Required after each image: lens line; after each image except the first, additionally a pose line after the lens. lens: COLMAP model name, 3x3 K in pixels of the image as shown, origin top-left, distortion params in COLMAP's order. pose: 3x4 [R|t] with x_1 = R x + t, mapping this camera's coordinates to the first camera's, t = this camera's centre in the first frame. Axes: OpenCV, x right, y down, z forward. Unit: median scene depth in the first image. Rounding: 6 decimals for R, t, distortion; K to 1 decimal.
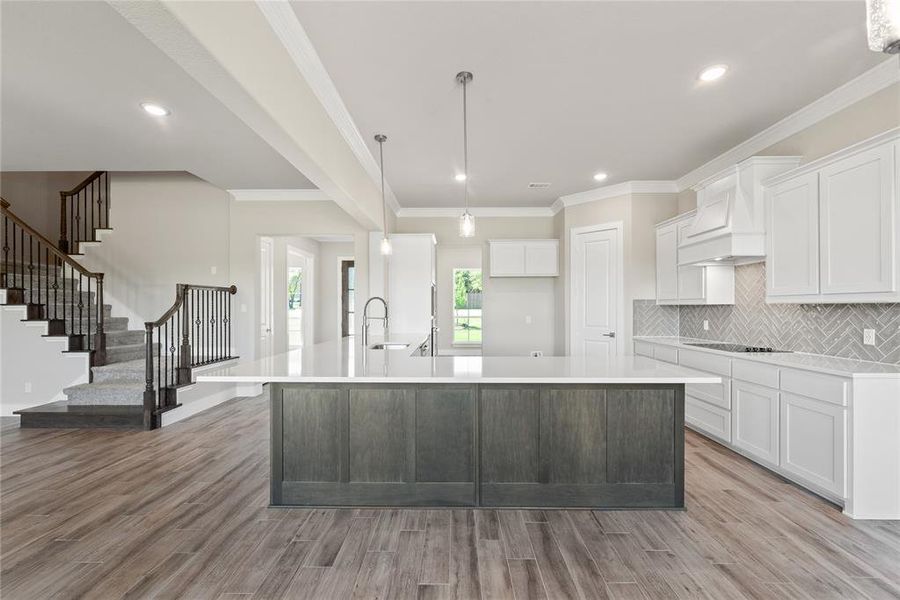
lens RADIAL K [[365.0, 0, 461.1], [0, 365.0, 305.8], [0, 0, 1]] dist [0.004293, -0.000408]
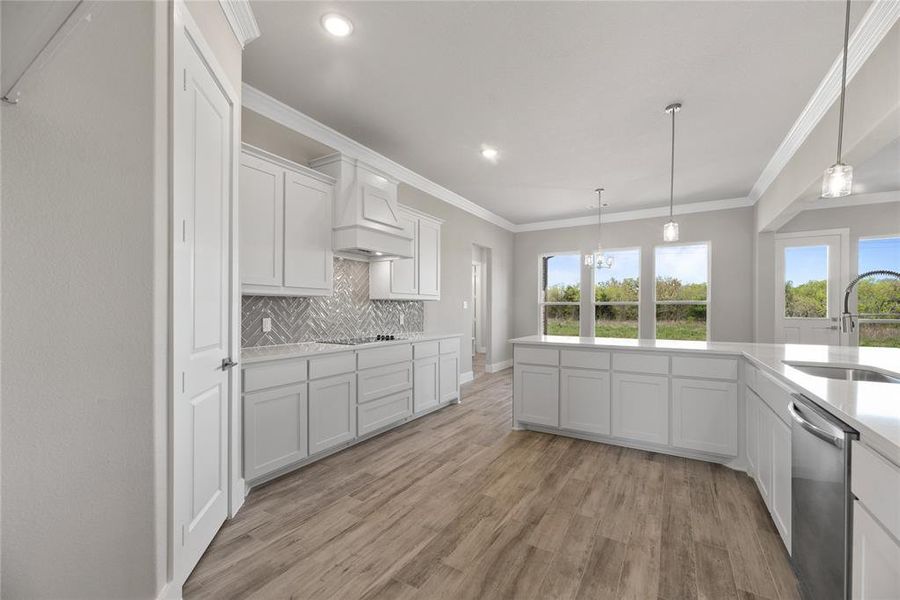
lens RADIAL K [[365.0, 0, 449.0], [0, 365.0, 313.1], [0, 0, 1]] dist [0.004293, -0.000408]
pose [[-0.842755, -0.005338, 0.538271, -0.005553], [-0.003174, 0.999983, 0.004947, 0.028780], [-0.538288, 0.002461, -0.842757, 1.576119]]
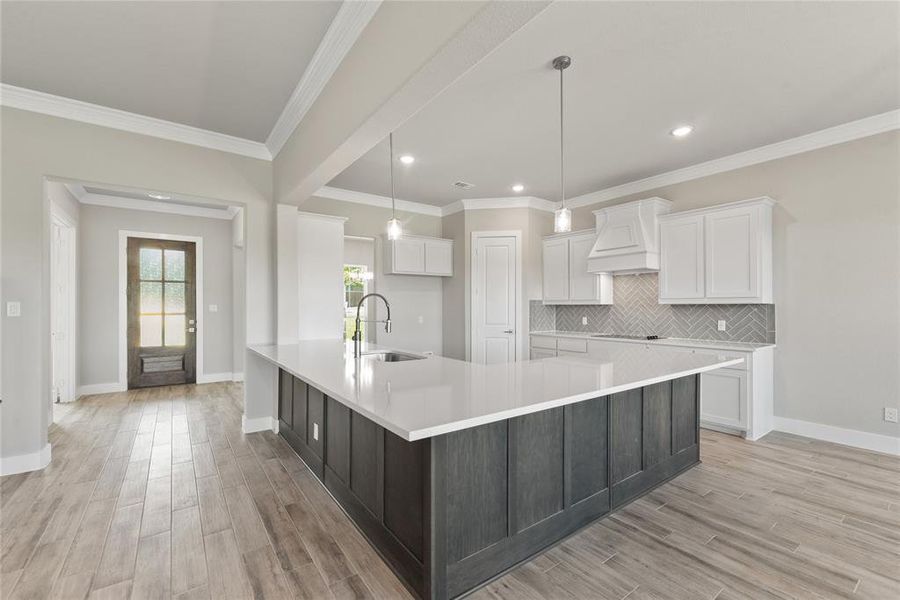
lens RADIAL K [[365.0, 0, 450.8], [0, 365.0, 305.3], [0, 0, 1]] dist [0.004293, -0.000408]
pose [[0.818302, 0.000636, 0.574788, -0.496982], [-0.001265, 0.999999, 0.000695, -0.000797], [-0.574787, -0.001296, 0.818302, 0.254199]]
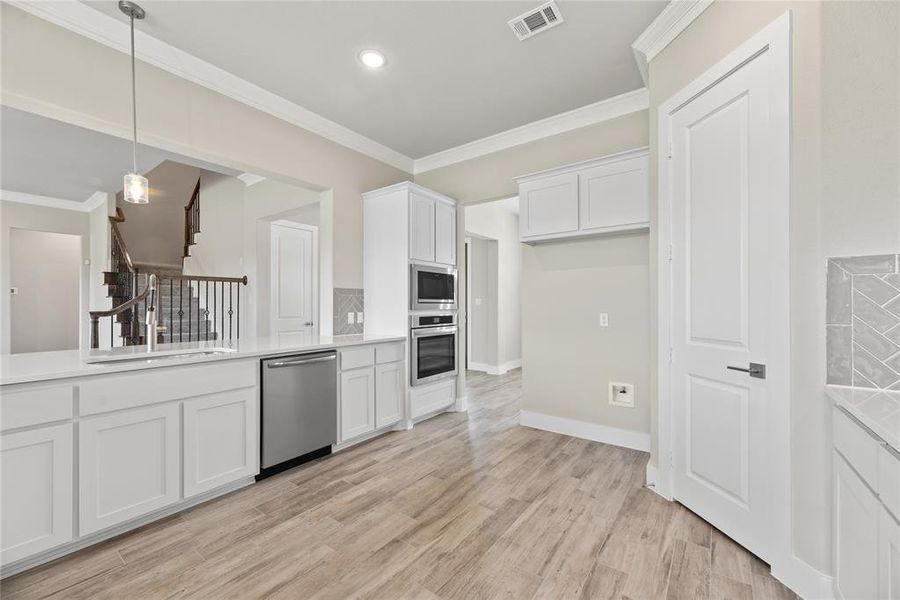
lens RADIAL K [[365.0, 0, 450.8], [0, 365.0, 301.0], [0, 0, 1]] dist [0.004293, -0.000408]
pose [[0.798173, -0.004905, -0.602409, 0.513069], [0.001402, 0.999979, -0.006284, 0.023685], [0.602427, 0.004172, 0.798163, 0.736787]]
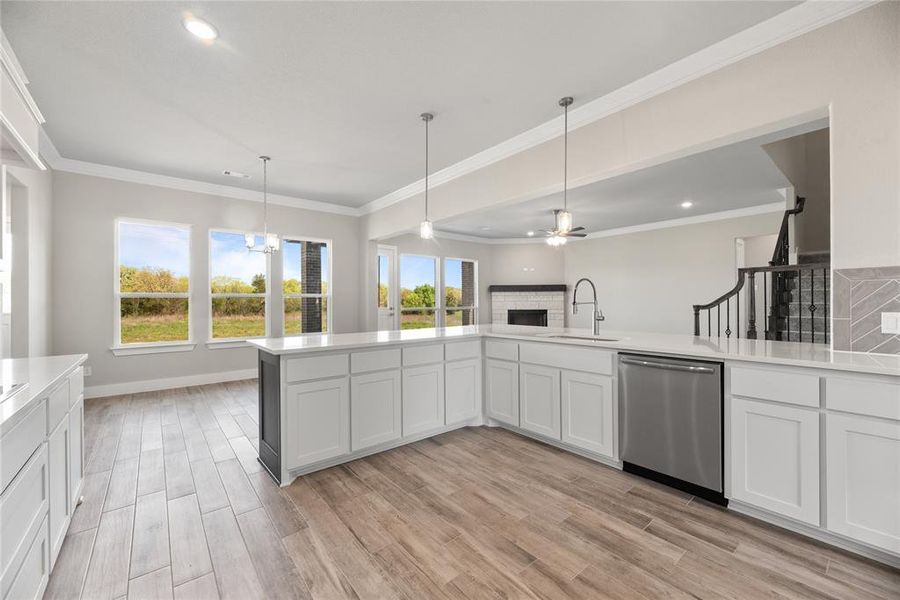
lens RADIAL K [[365.0, 0, 448.2], [0, 365.0, 298.7], [0, 0, 1]] dist [0.004293, -0.000408]
pose [[-0.785060, 0.001984, -0.619417, 0.513683], [0.011283, 0.999875, -0.011097, 0.027841], [0.619318, -0.015701, -0.784984, 1.354850]]
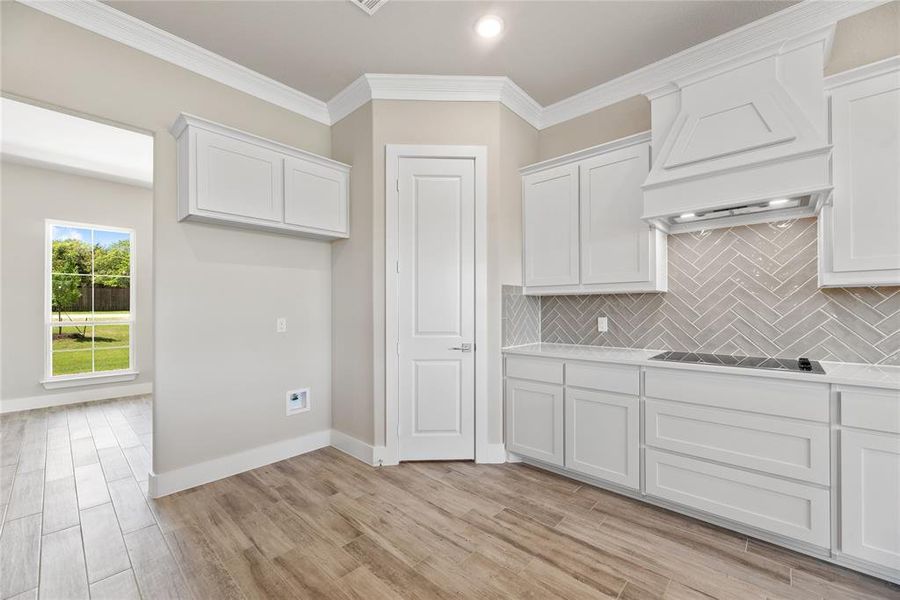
lens RADIAL K [[365.0, 0, 454.8], [0, 365.0, 305.3], [0, 0, 1]] dist [0.004293, -0.000408]
pose [[0.682189, 0.003897, 0.731165, -0.009383], [-0.000986, 0.999990, -0.004411, 0.023716], [-0.731175, 0.002288, 0.682186, 0.830582]]
